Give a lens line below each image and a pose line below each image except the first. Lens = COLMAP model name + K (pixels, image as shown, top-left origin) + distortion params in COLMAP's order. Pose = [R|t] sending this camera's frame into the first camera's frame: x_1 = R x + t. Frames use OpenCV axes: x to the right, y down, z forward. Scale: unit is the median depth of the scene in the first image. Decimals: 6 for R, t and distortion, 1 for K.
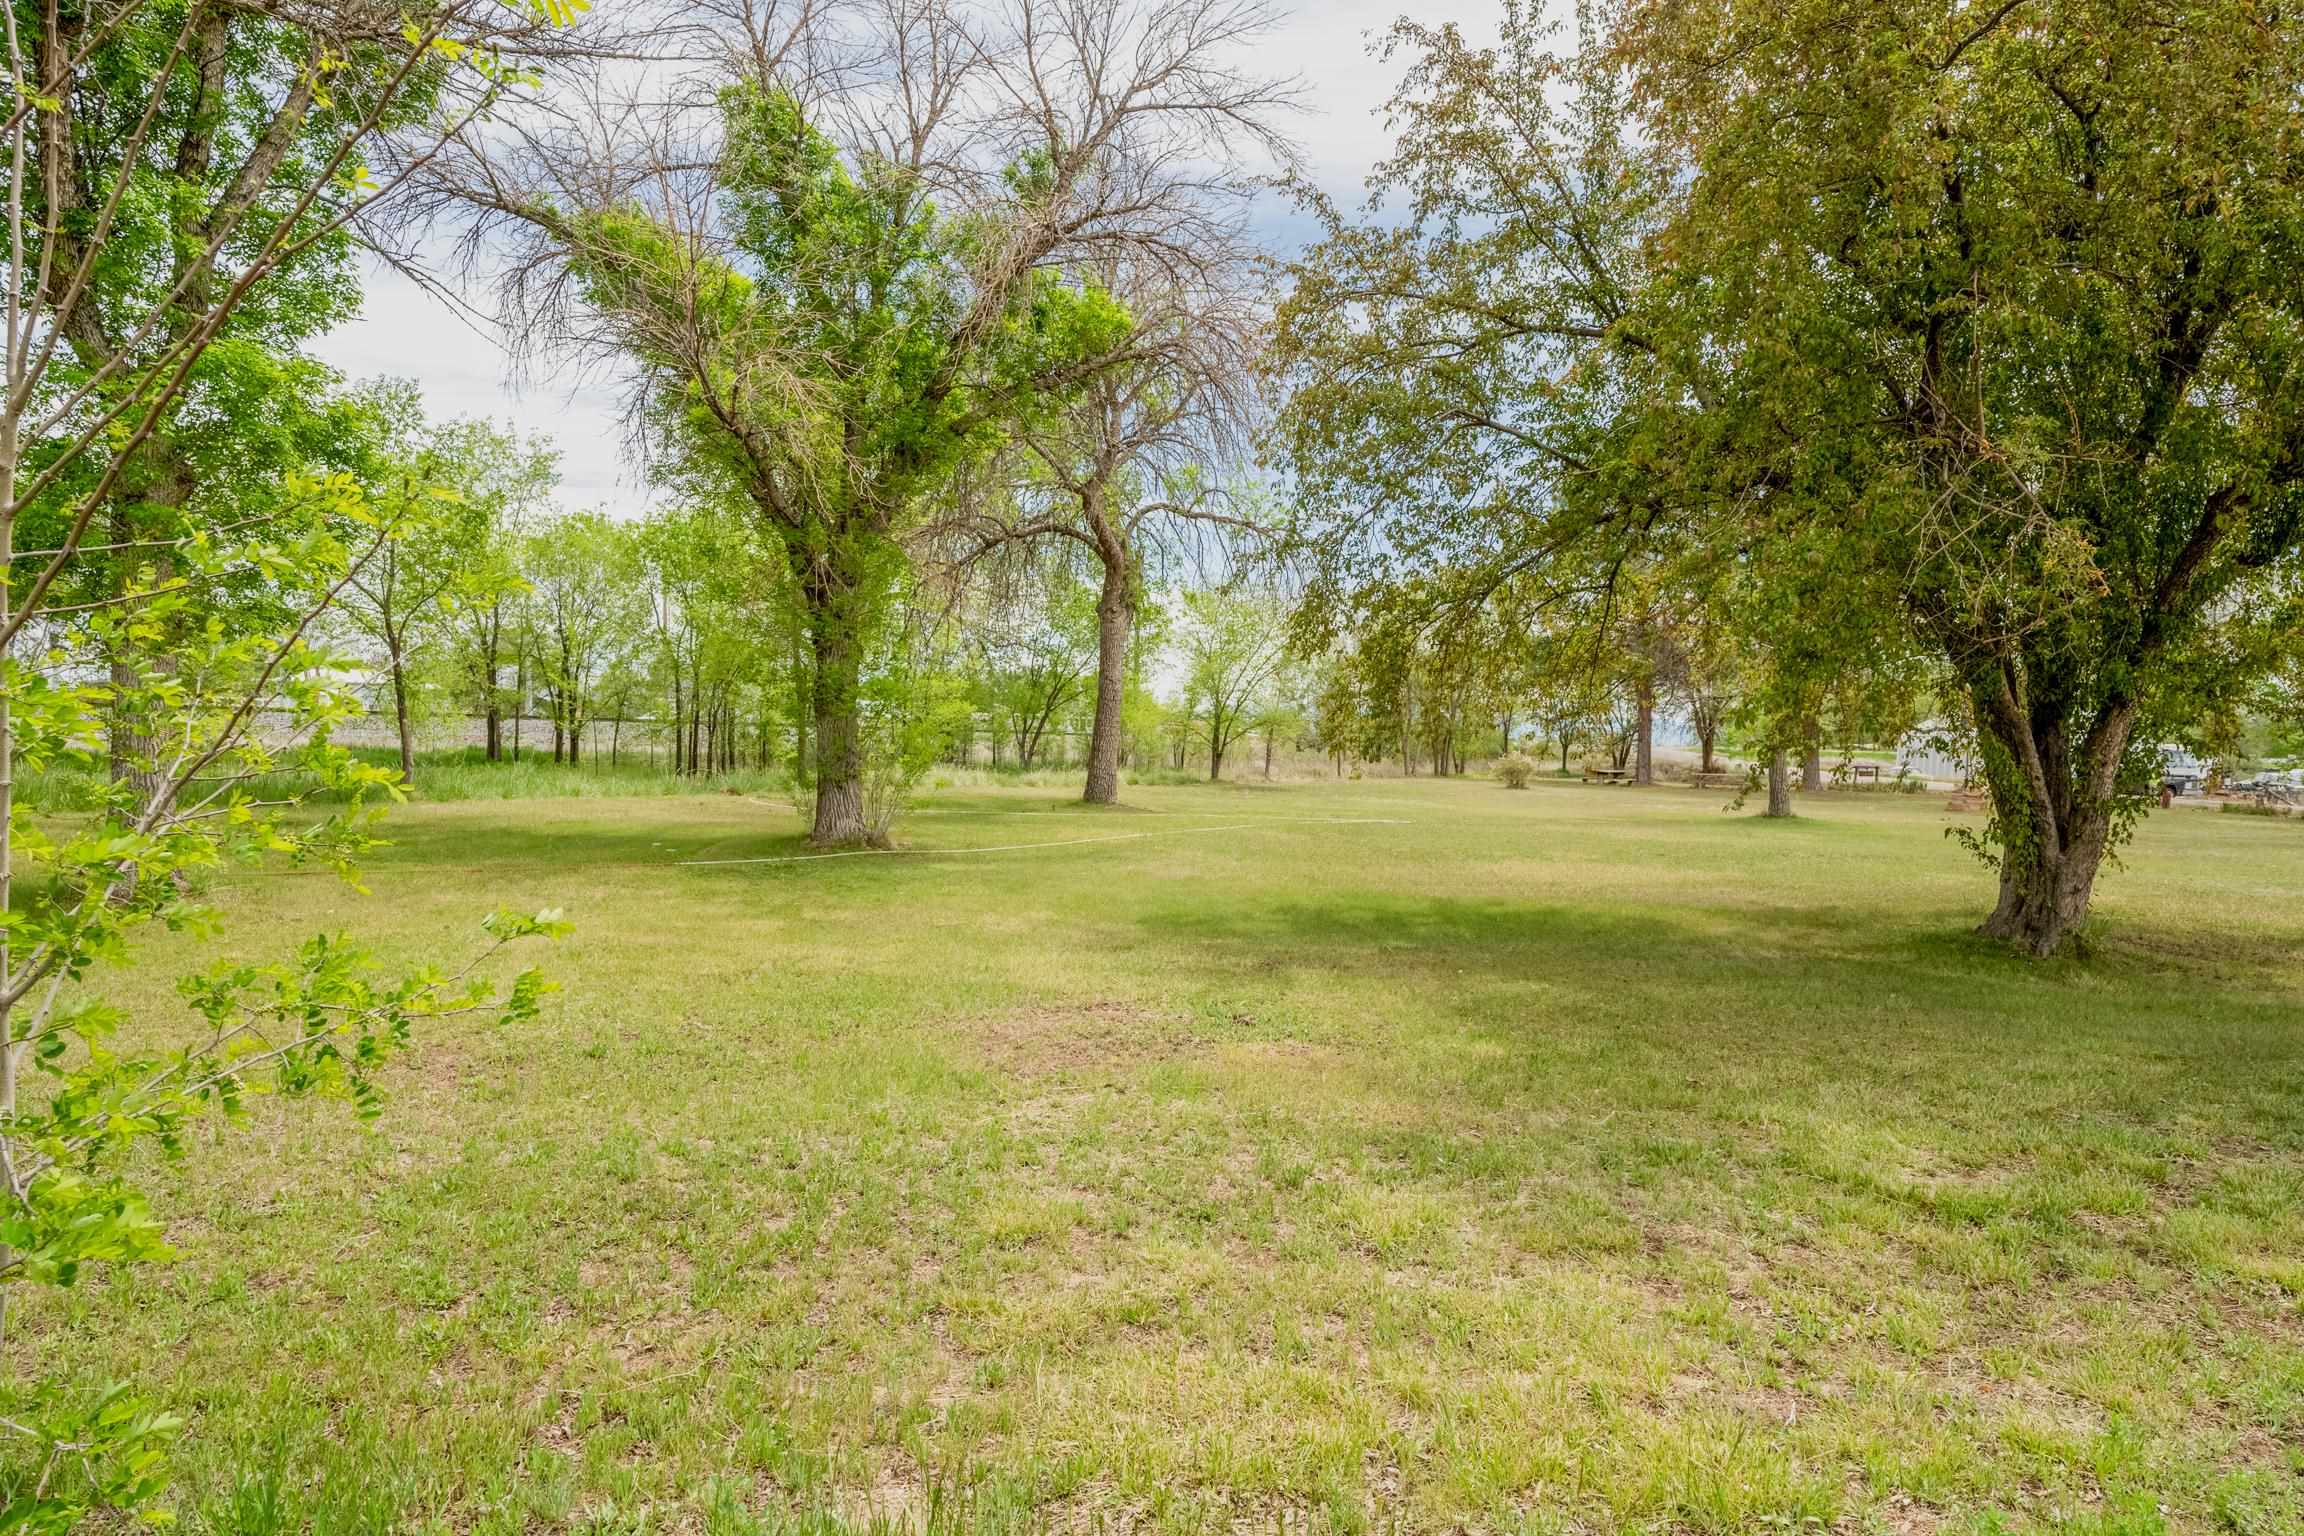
lens RADIAL K [[1343.1, 0, 1152.0], [0, 1343.1, 768.0], [0, 0, 1]] dist [-0.002742, -0.000556]
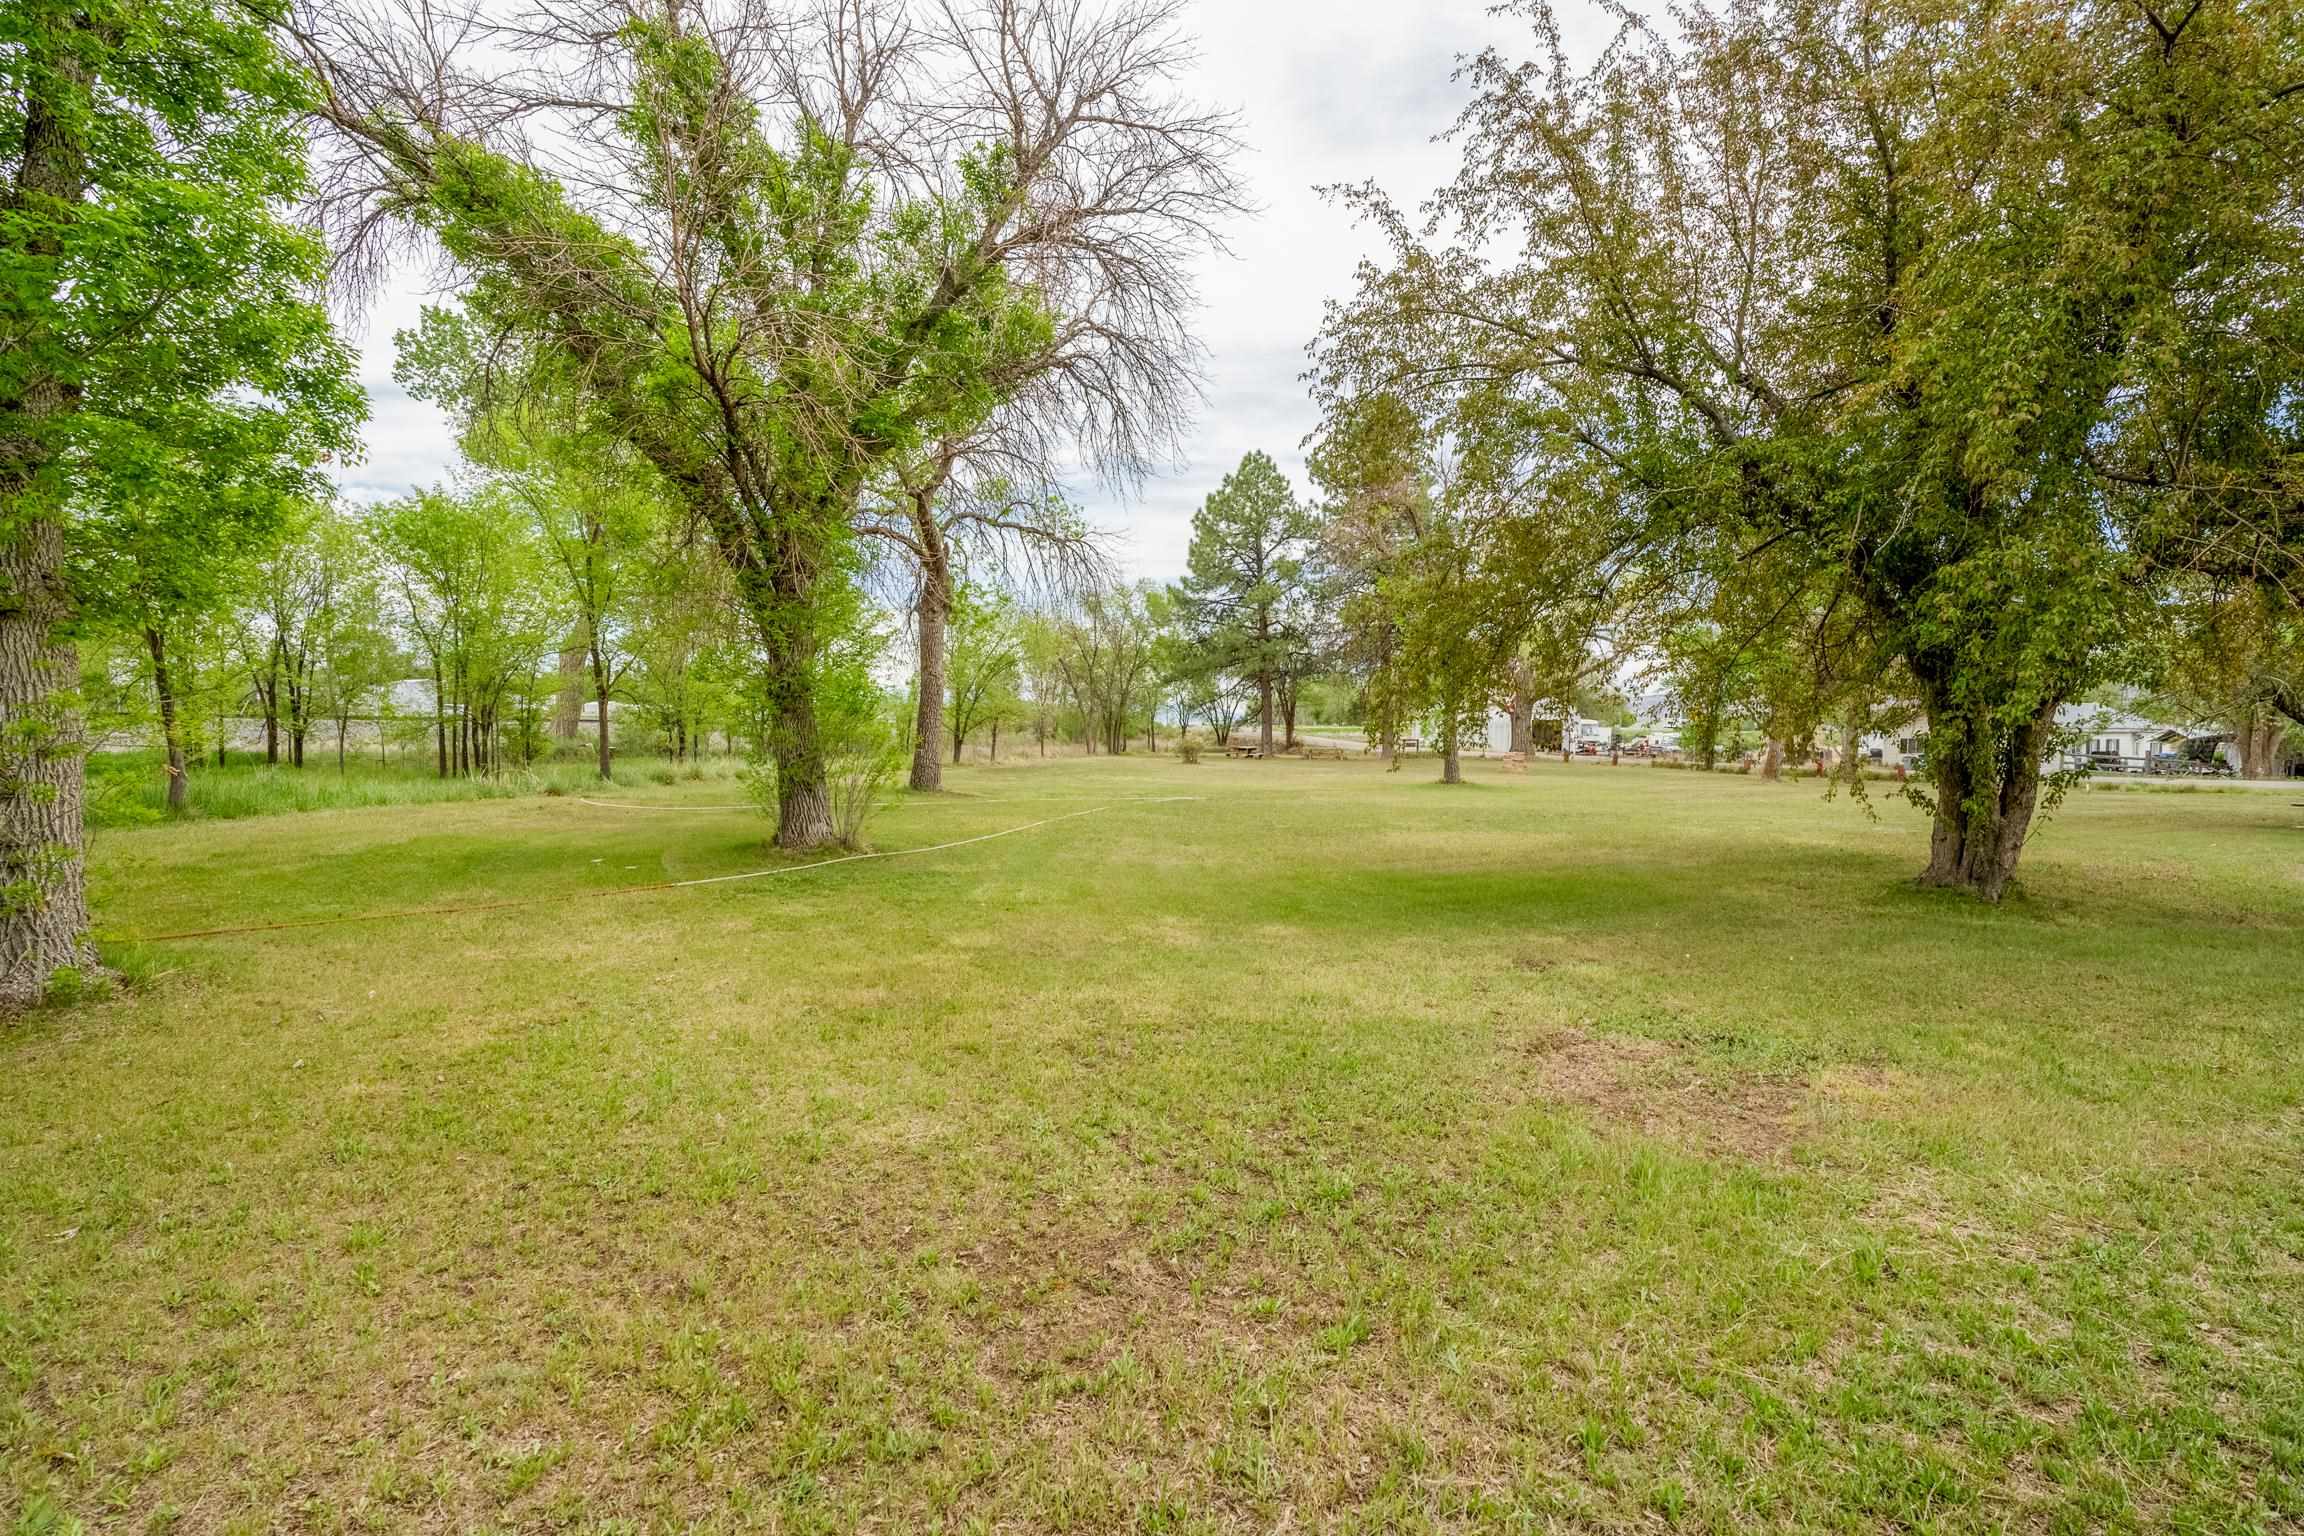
lens RADIAL K [[1102.1, 0, 1152.0], [0, 1102.1, 768.0], [0, 0, 1]] dist [0.001651, 0.000440]
pose [[0.945643, -0.027585, 0.324035, -0.233380], [0.021188, 0.999505, 0.023255, -0.013106], [-0.324516, -0.015125, 0.945759, 0.167956]]
